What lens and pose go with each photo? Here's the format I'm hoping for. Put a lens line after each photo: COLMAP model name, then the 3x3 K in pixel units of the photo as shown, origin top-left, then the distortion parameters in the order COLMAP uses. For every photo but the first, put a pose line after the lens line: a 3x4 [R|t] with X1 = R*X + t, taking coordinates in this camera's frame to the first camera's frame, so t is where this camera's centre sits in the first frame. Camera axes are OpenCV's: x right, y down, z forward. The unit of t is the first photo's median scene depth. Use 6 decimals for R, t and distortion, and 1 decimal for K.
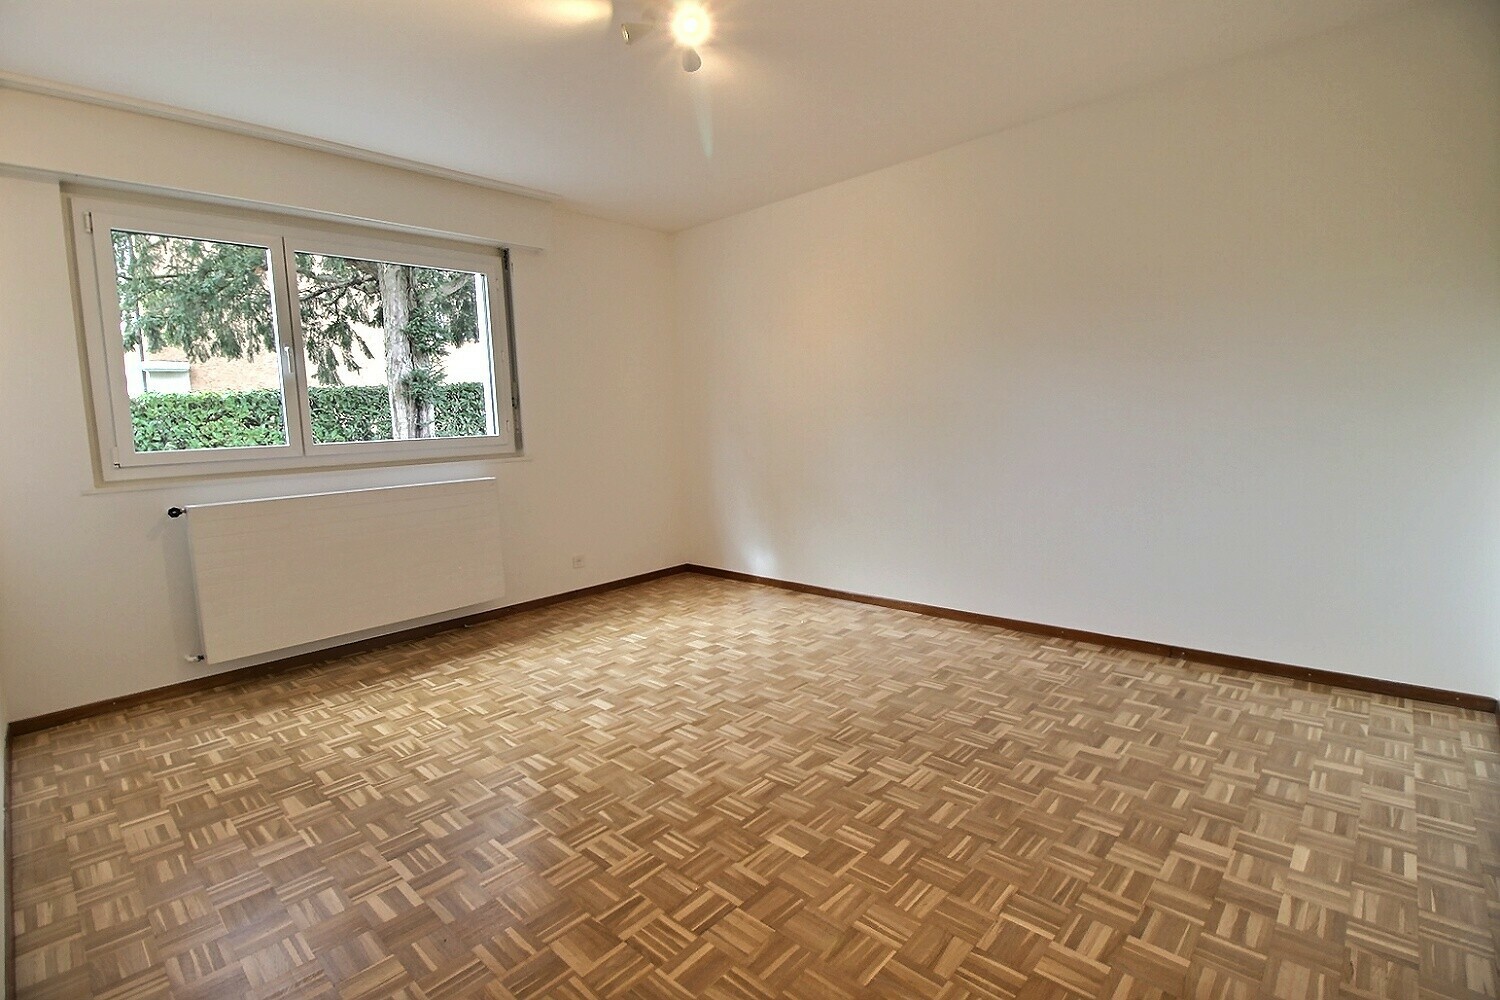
lens RADIAL K [[699.8, 0, 751.9], [0, 699.8, 491.1], [0, 0, 1]] dist [-0.000303, 0.000041]
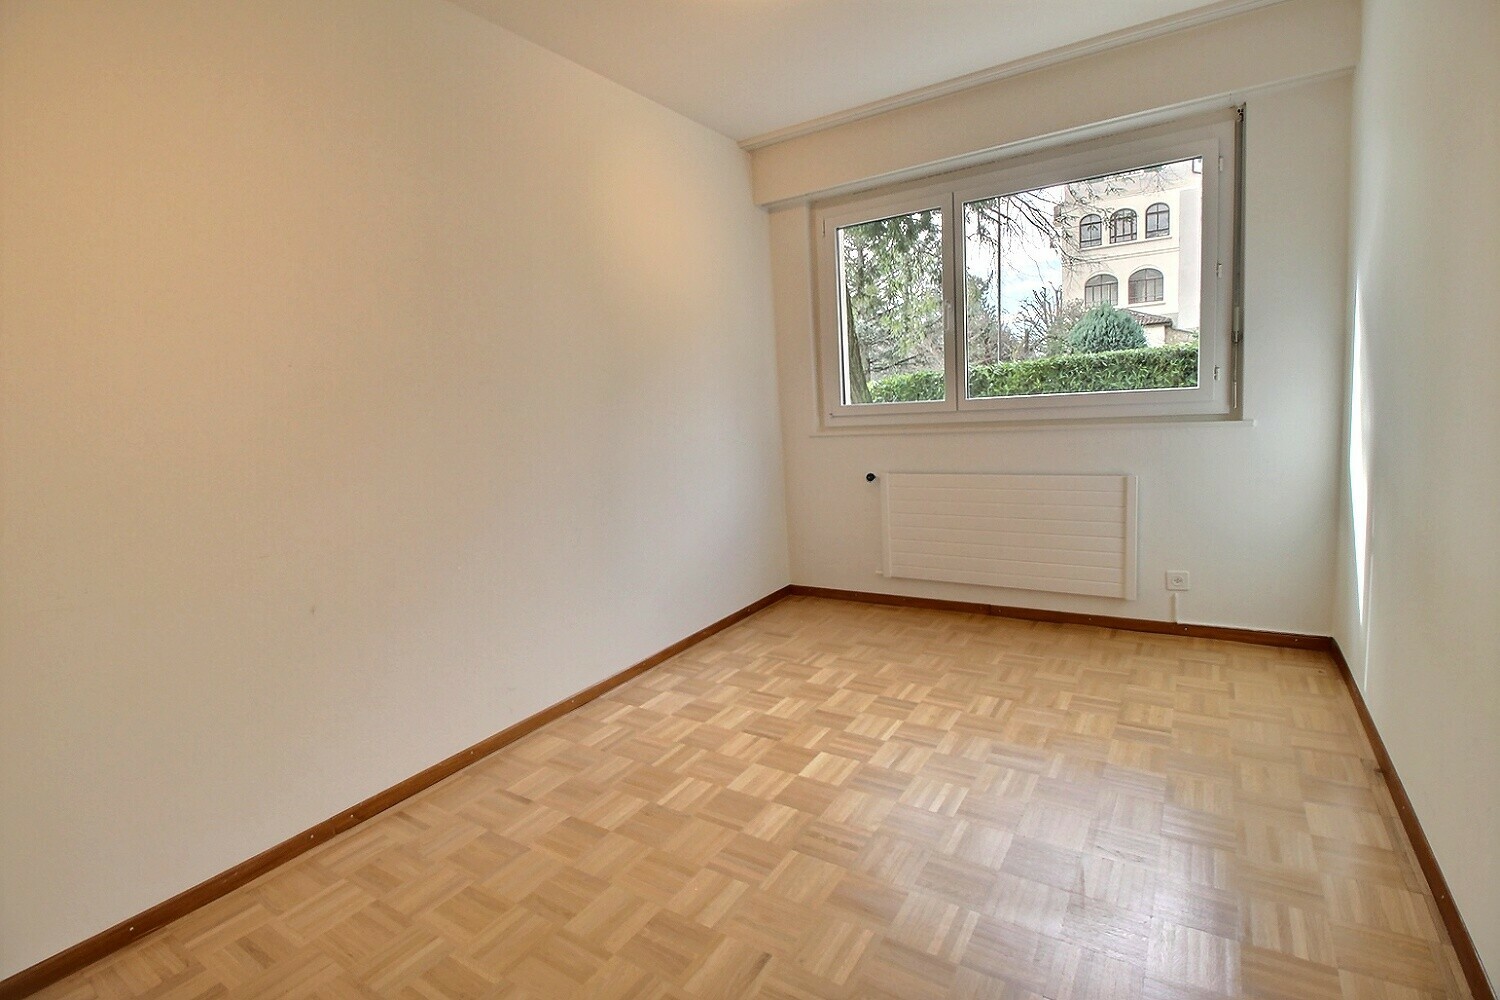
lens RADIAL K [[720.1, 0, 750.0], [0, 720.1, 500.0], [0, 0, 1]] dist [-0.001449, -0.000207]
pose [[0.192014, 0.158816, -0.968457, 0.361025], [-0.053594, 0.987043, 0.151238, -0.069447], [0.979928, 0.022863, 0.198037, 0.537481]]
